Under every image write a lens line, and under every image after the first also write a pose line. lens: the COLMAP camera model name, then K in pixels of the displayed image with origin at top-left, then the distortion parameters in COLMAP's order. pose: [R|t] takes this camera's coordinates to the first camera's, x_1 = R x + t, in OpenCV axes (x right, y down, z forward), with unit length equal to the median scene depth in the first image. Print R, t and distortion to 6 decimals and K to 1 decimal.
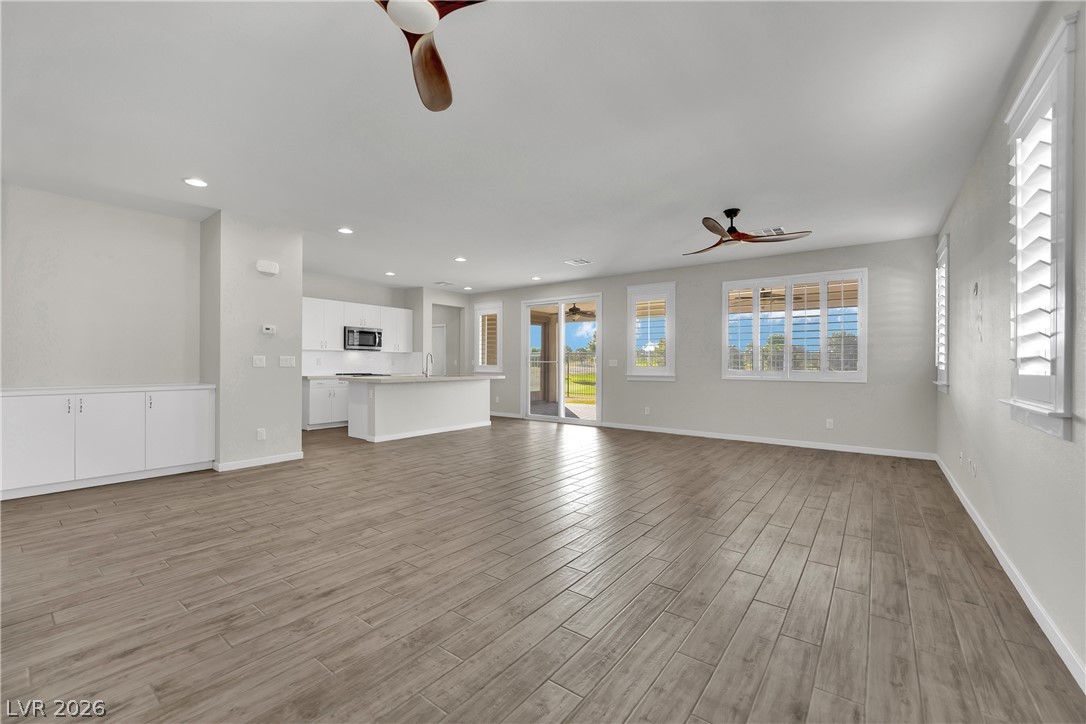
lens RADIAL K [[448.3, 0, 543.0], [0, 448.3, 362.0], [0, 0, 1]] dist [-0.024851, 0.000478]
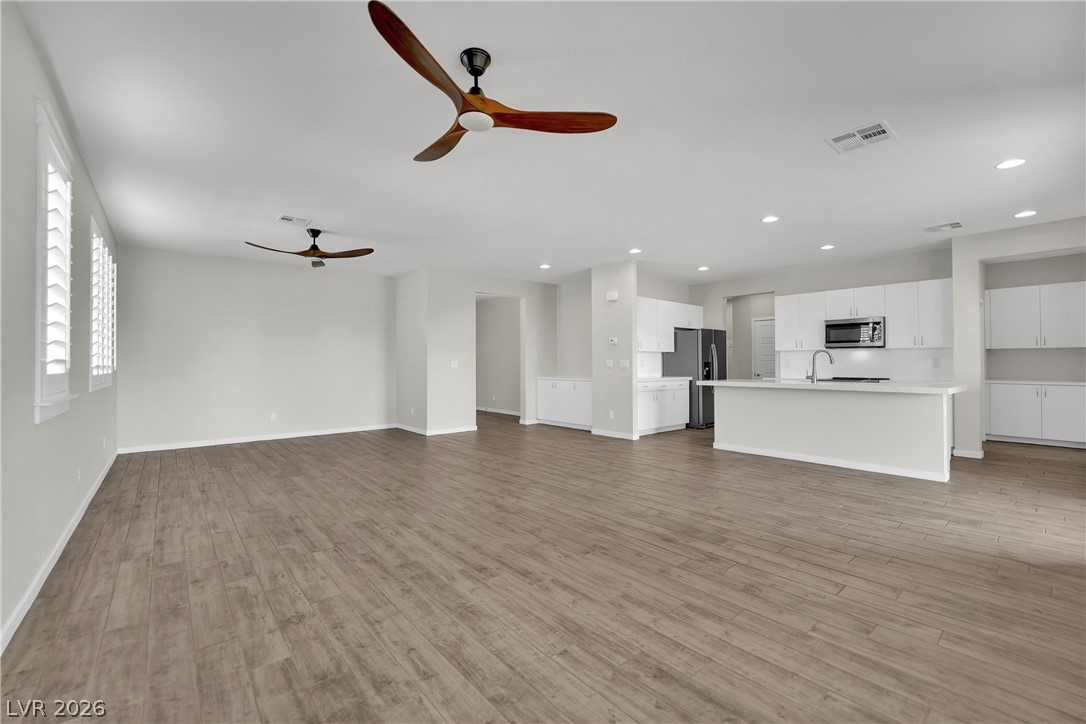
lens RADIAL K [[474.0, 0, 543.0], [0, 474.0, 362.0], [0, 0, 1]] dist [-0.029914, -0.000104]
pose [[-0.246055, -0.008433, -0.969219, 1.311287], [0.005423, 0.999935, -0.010077, 0.011236], [0.969241, -0.007736, -0.245993, 1.713765]]
